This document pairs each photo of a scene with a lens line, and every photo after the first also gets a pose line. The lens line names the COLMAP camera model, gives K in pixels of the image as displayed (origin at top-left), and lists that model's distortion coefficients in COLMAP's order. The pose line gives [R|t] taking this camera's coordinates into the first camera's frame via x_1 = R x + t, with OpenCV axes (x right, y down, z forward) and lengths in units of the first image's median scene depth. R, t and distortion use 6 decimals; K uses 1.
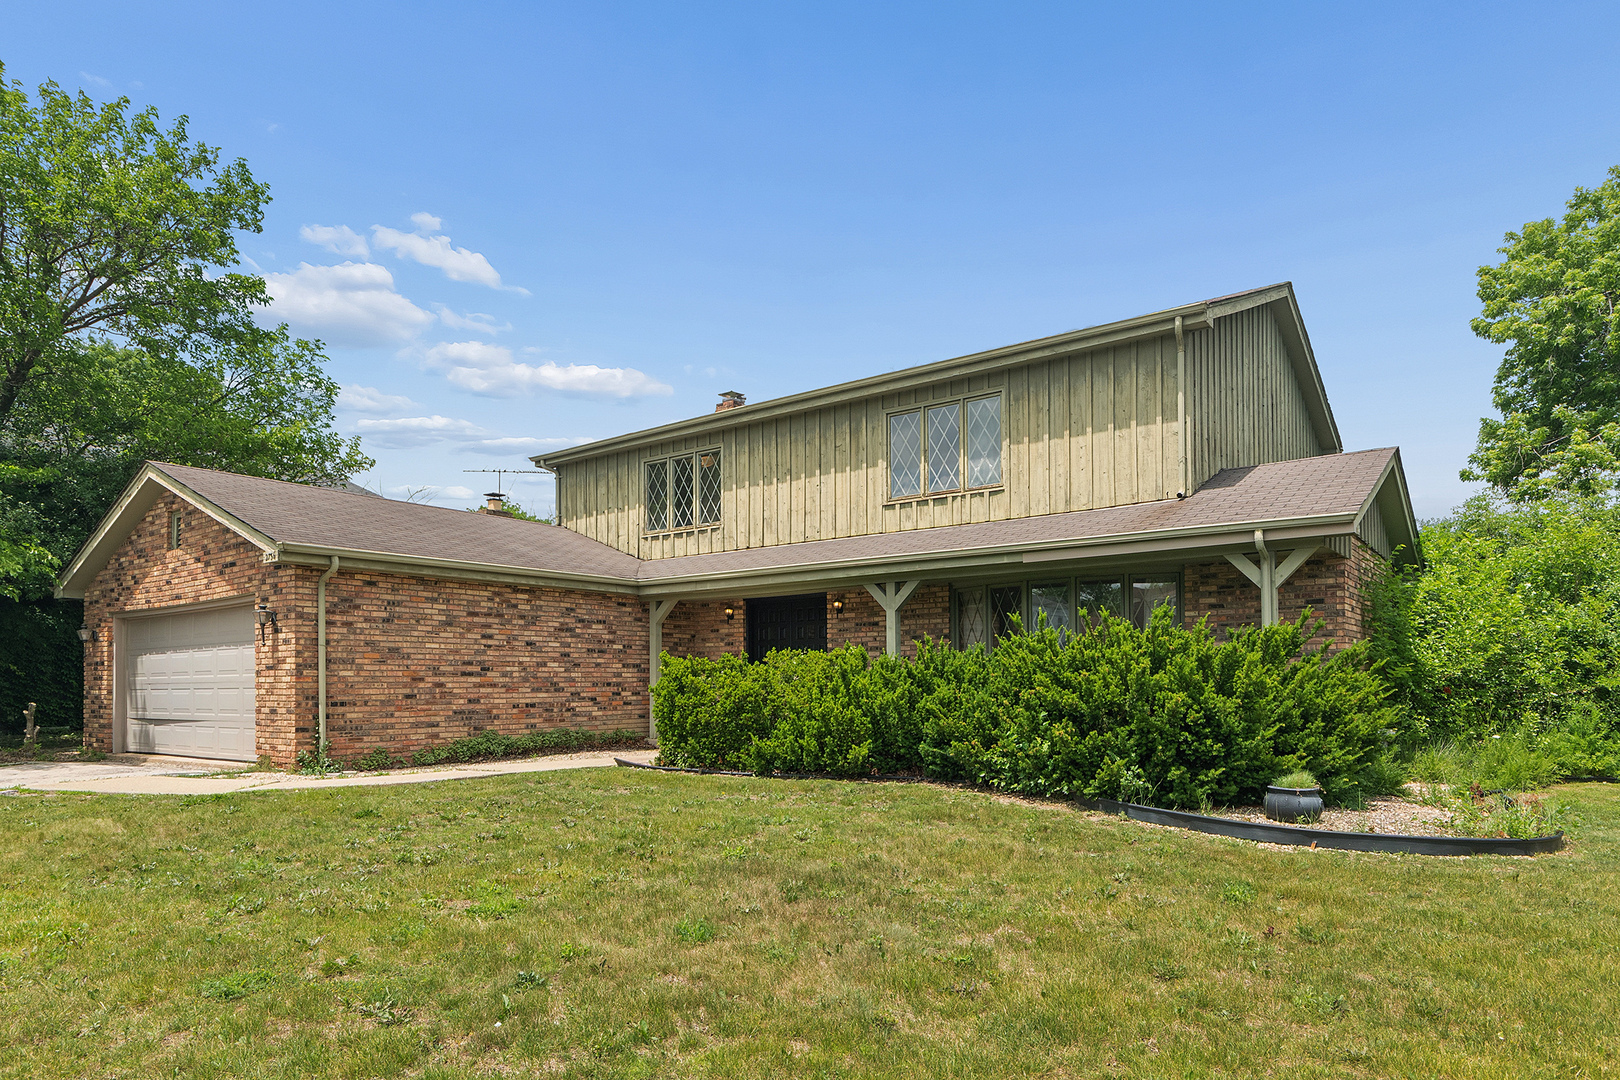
lens RADIAL K [[877.5, 0, 810.4], [0, 877.5, 590.8], [0, 0, 1]] dist [0.011069, 0.002636]
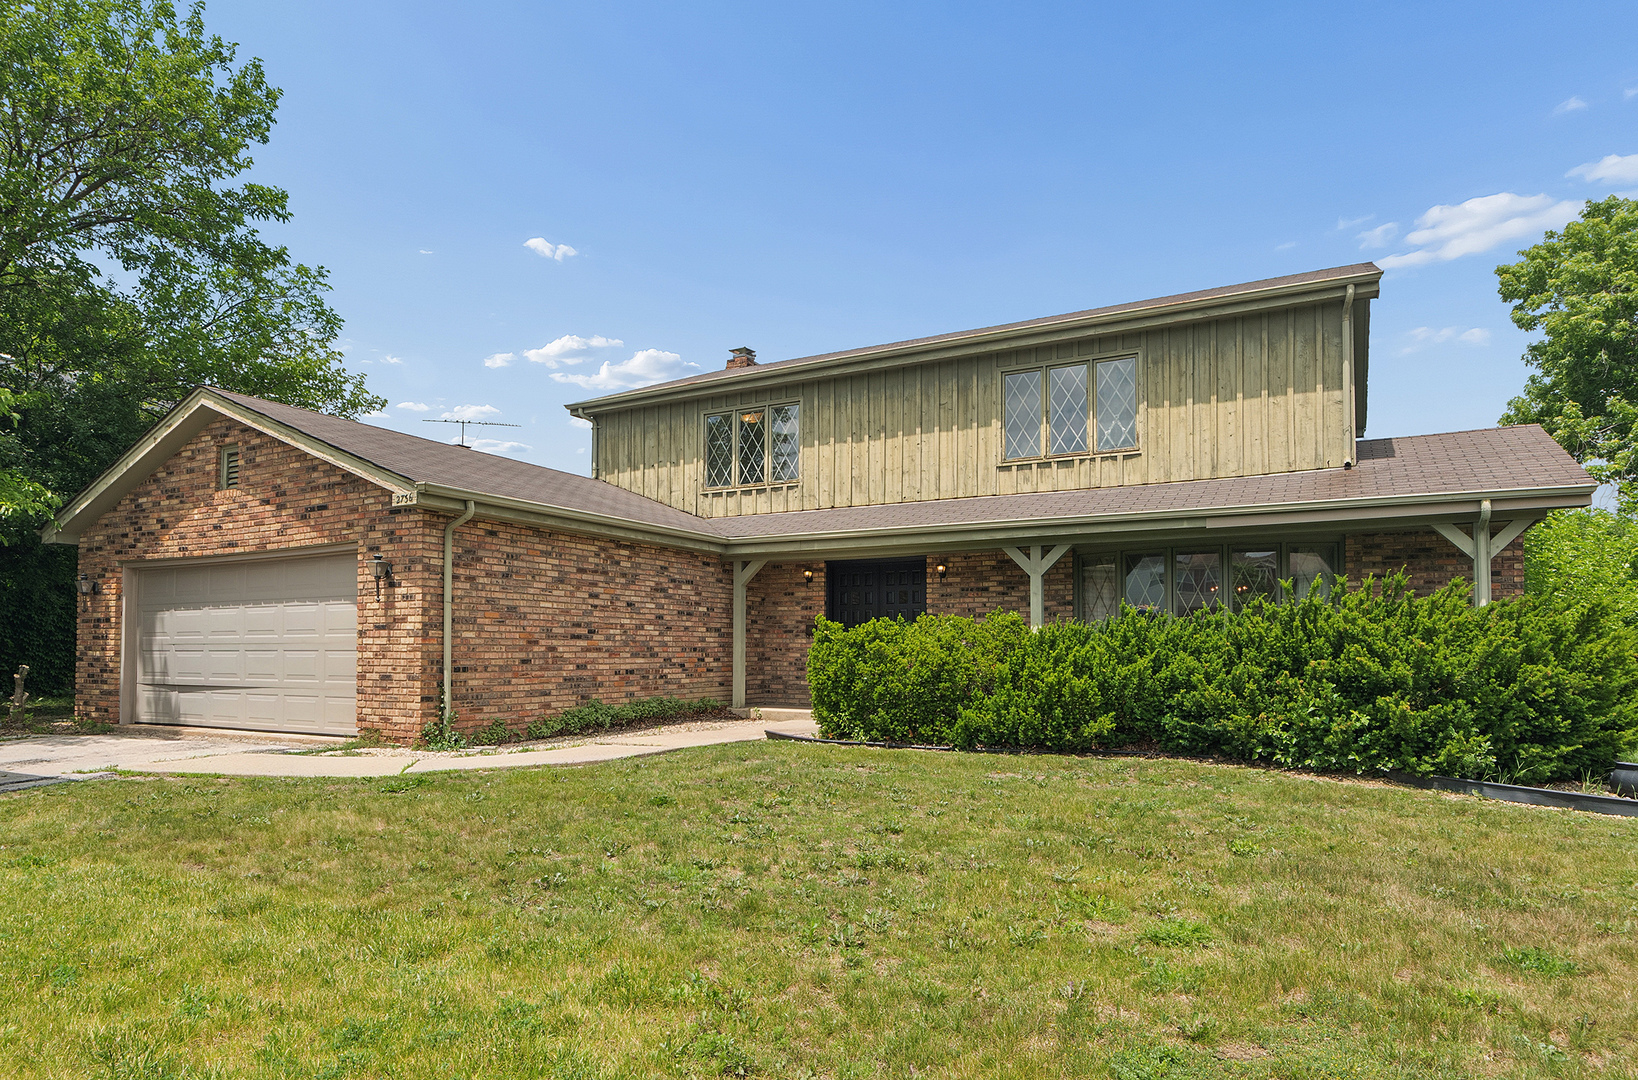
lens RADIAL K [[869.8, 0, 818.4], [0, 869.8, 550.8], [0, 0, 1]] dist [0.007715, -0.003767]
pose [[0.992550, 0.022184, 0.119799, -0.243510], [-0.021131, 0.999726, -0.010053, 0.009672], [-0.119989, 0.007447, 0.992747, 0.080452]]
